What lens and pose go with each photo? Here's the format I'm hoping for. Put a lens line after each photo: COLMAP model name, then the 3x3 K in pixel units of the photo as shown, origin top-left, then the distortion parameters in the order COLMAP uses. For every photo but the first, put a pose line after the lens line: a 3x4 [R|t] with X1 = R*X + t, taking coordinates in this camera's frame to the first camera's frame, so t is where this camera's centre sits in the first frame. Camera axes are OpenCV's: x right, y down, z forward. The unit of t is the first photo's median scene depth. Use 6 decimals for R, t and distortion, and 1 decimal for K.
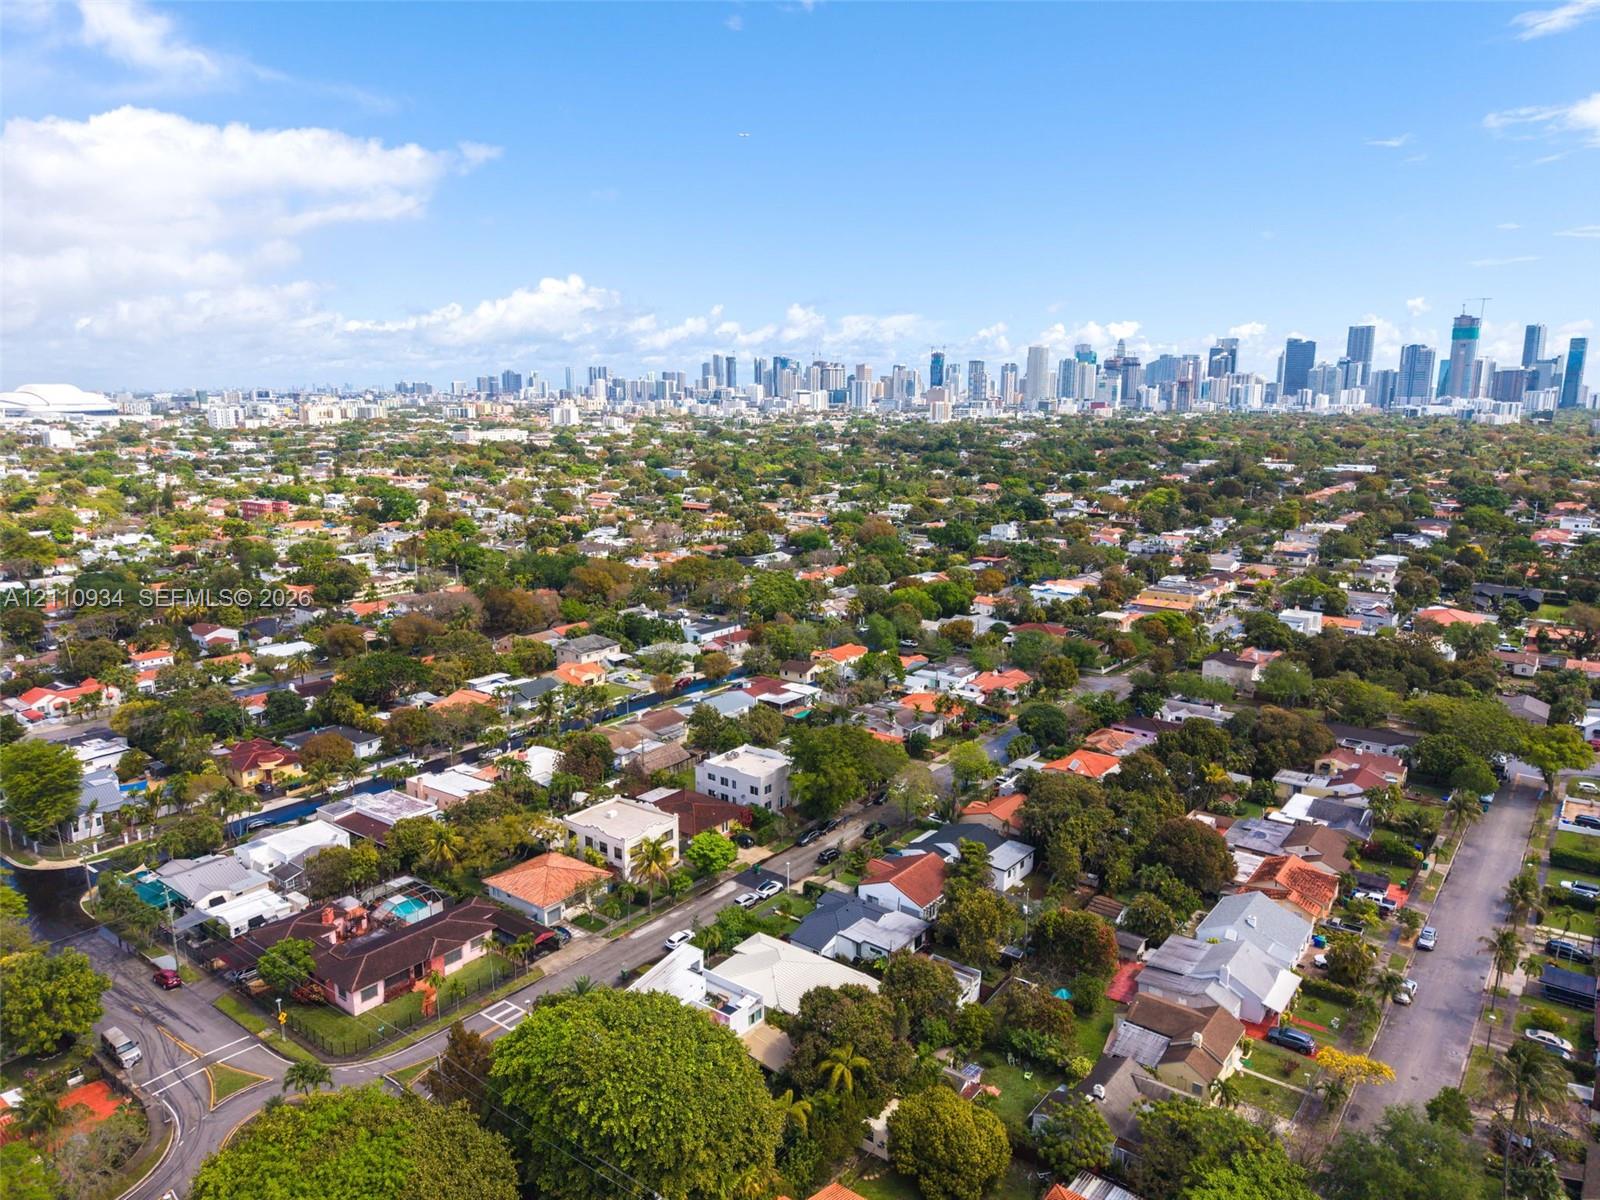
lens RADIAL K [[1063.8, 0, 800.0], [0, 1063.8, 600.0], [0, 0, 1]] dist [0.046649, -0.047551]
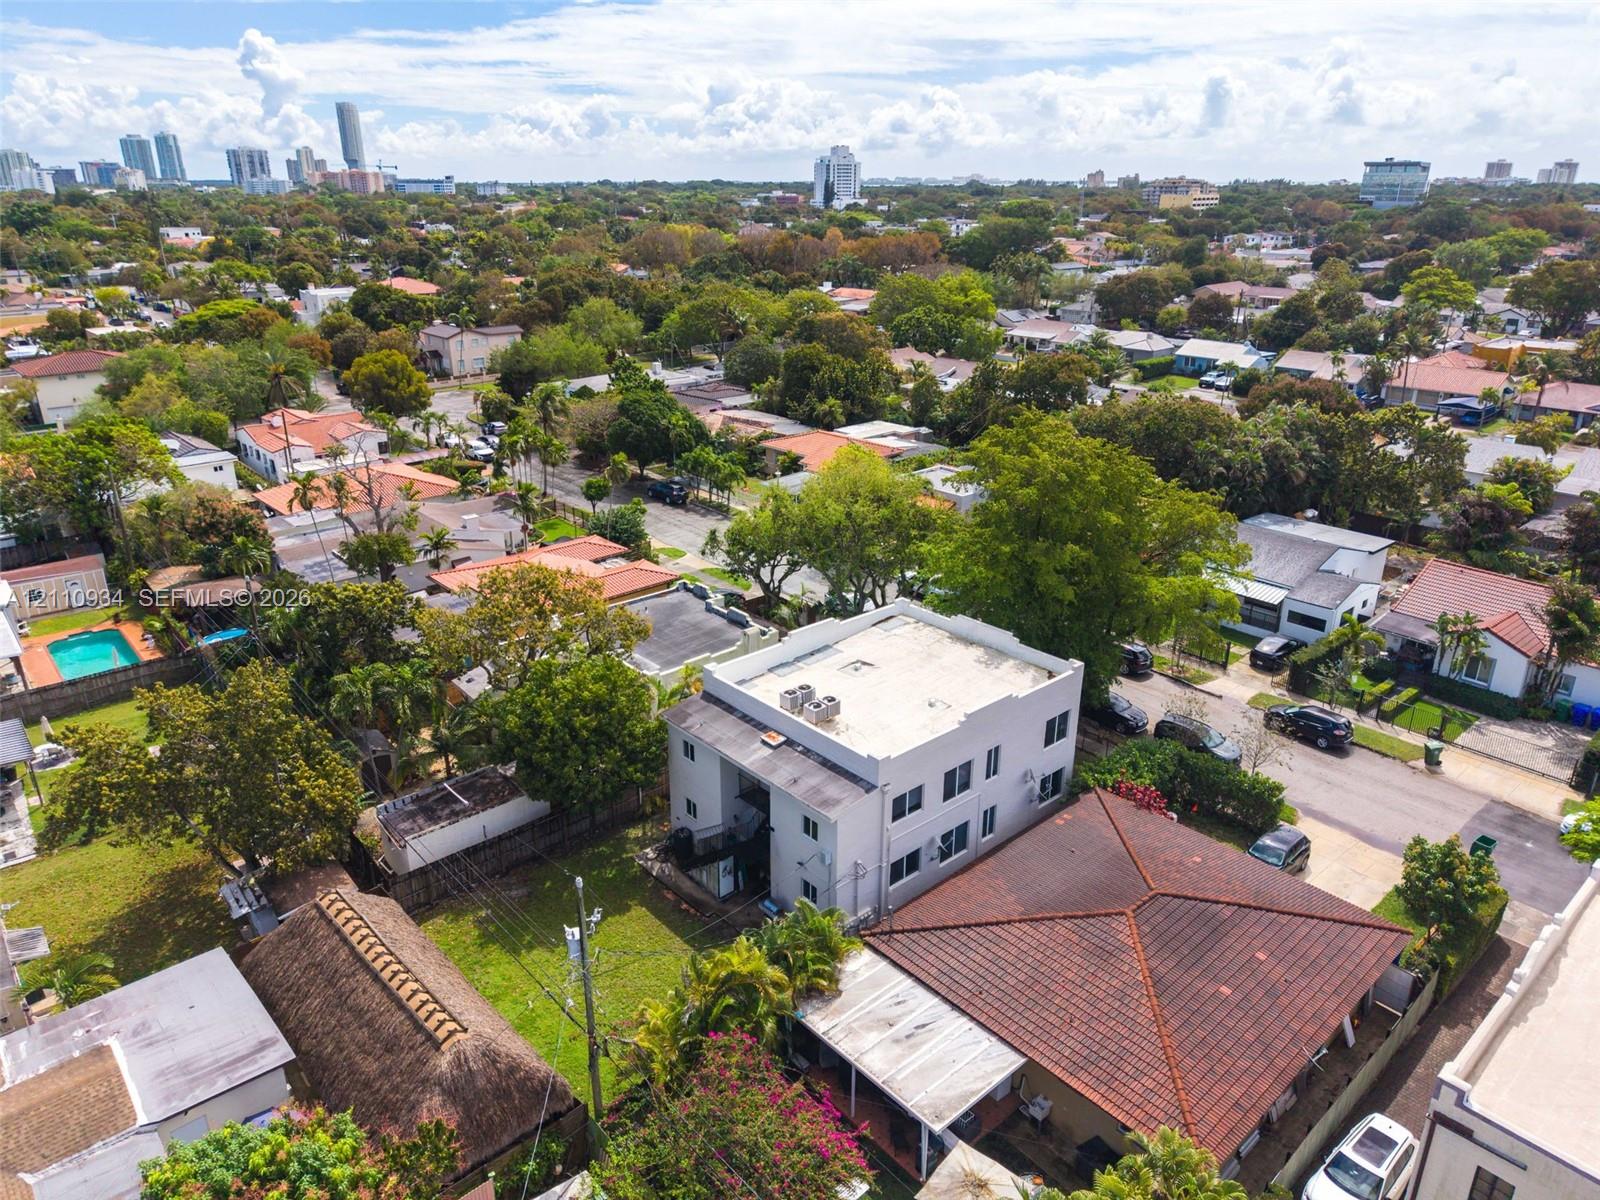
lens RADIAL K [[1063.8, 0, 800.0], [0, 1063.8, 600.0], [0, 0, 1]] dist [0.046649, -0.047551]
pose [[0.175890, -0.359266, 0.916510, -0.289241], [0.191995, 0.925665, 0.326009, 0.048418], [-0.965506, 0.118623, 0.231792, 0.993732]]
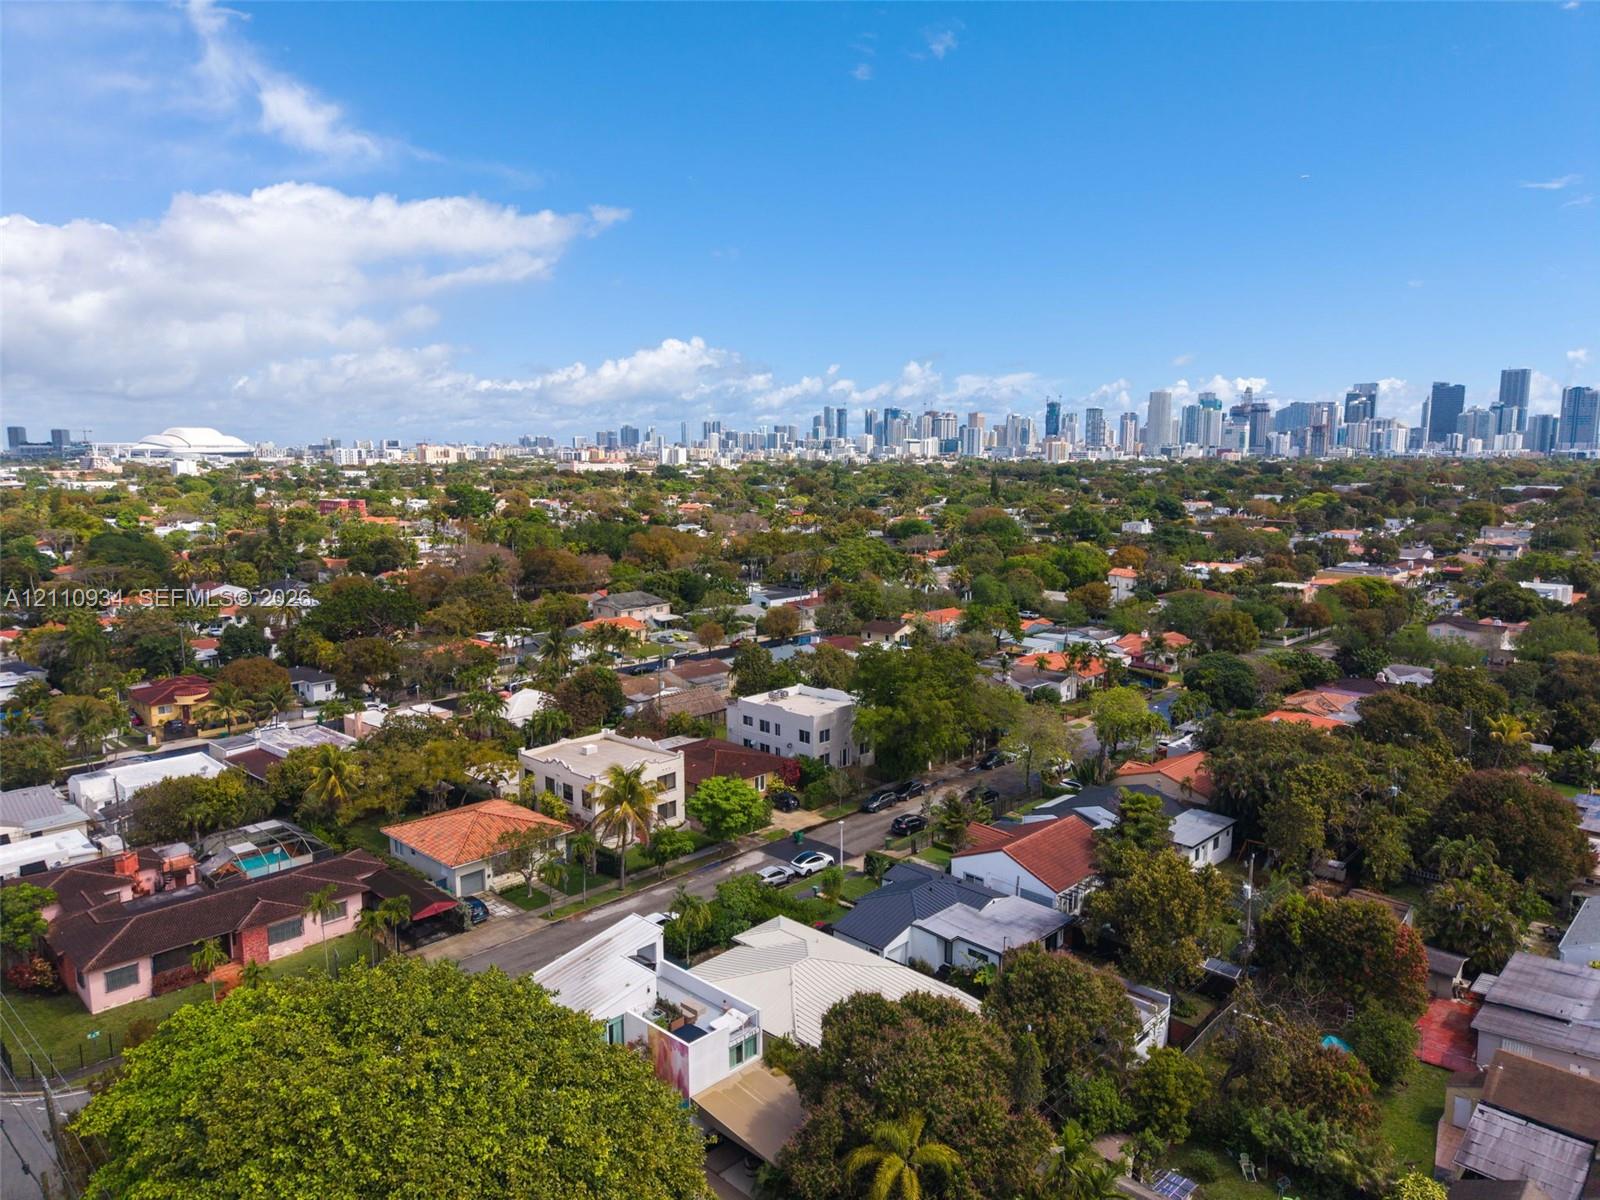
lens RADIAL K [[1063.8, 0, 800.0], [0, 1063.8, 600.0], [0, 0, 1]] dist [0.046649, -0.047551]
pose [[0.994637, 0.013746, -0.102509, 0.023946], [-0.019213, 0.998434, -0.052536, 0.126194], [0.101627, 0.054224, 0.993344, 0.301882]]
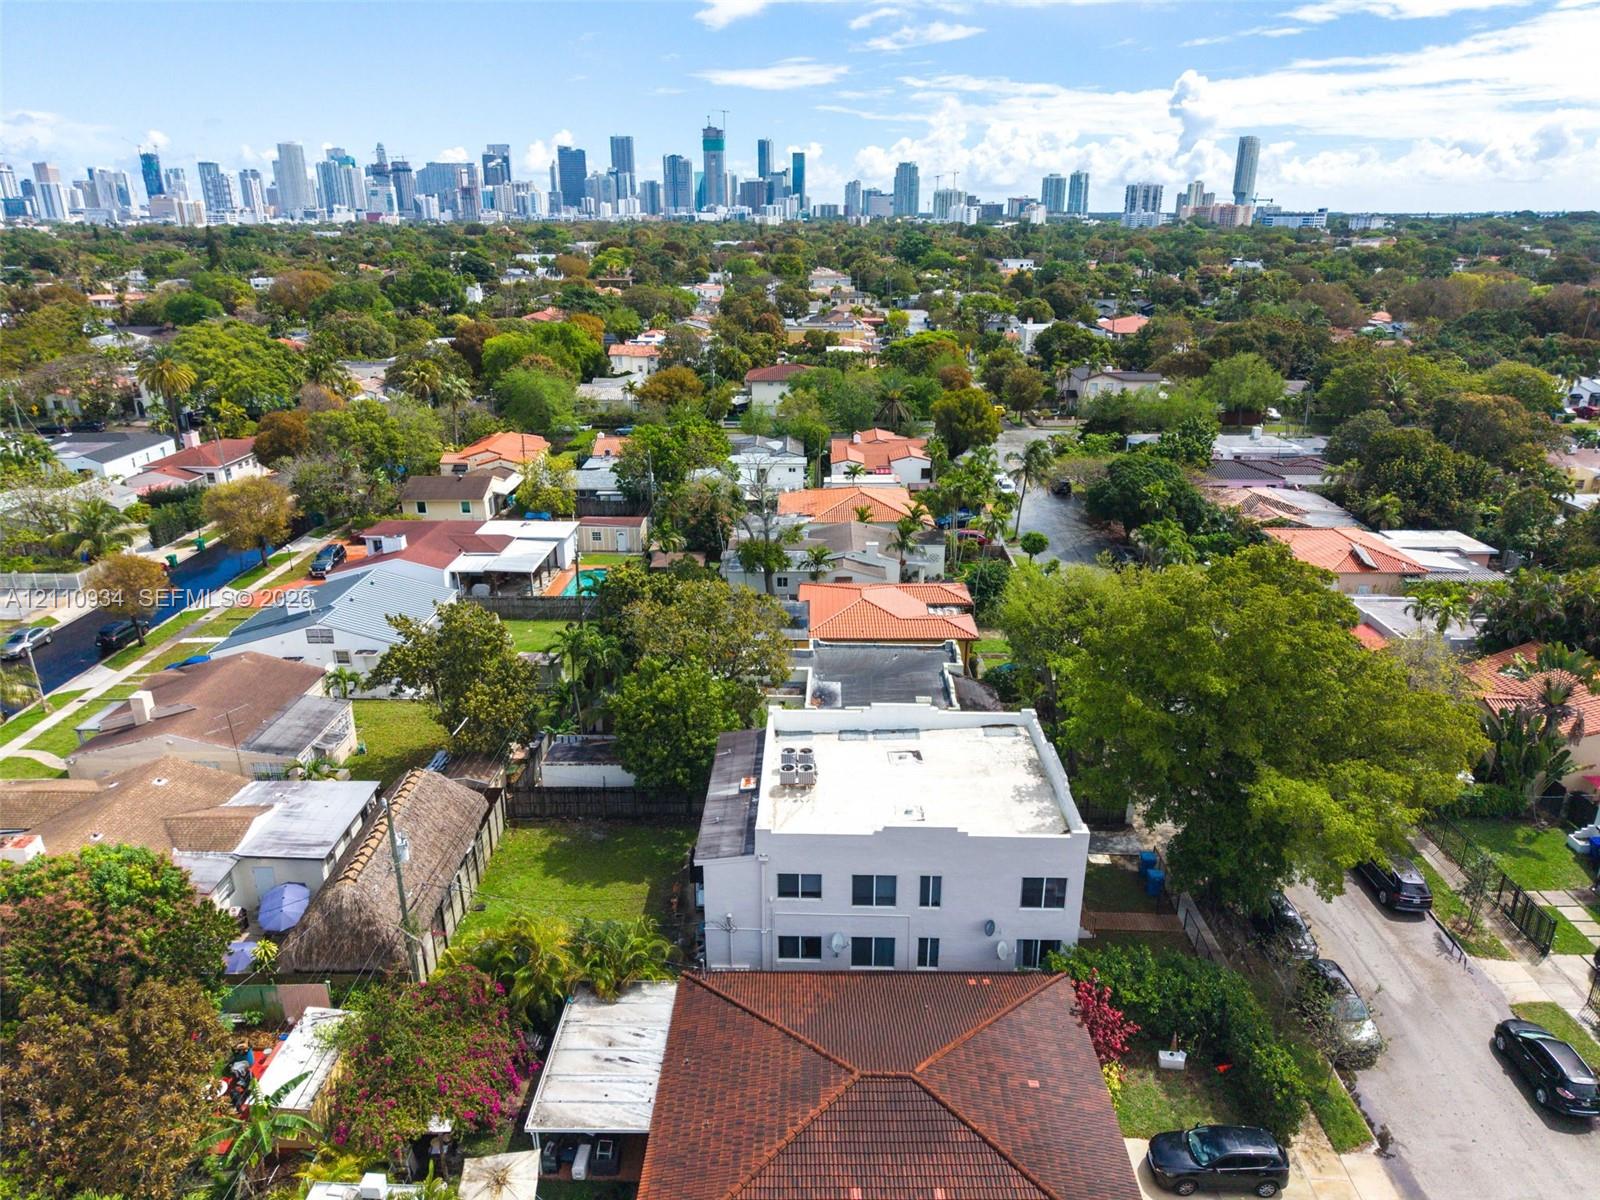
lens RADIAL K [[1064.0, 0, 799.4], [0, 1064.0, 611.9], [0, 0, 1]] dist [0.024067, -0.022128]
pose [[0.797233, -0.213702, 0.564580, -0.207509], [0.120167, 0.972707, 0.198497, 0.063873], [-0.591590, -0.090404, 0.801154, 0.844607]]
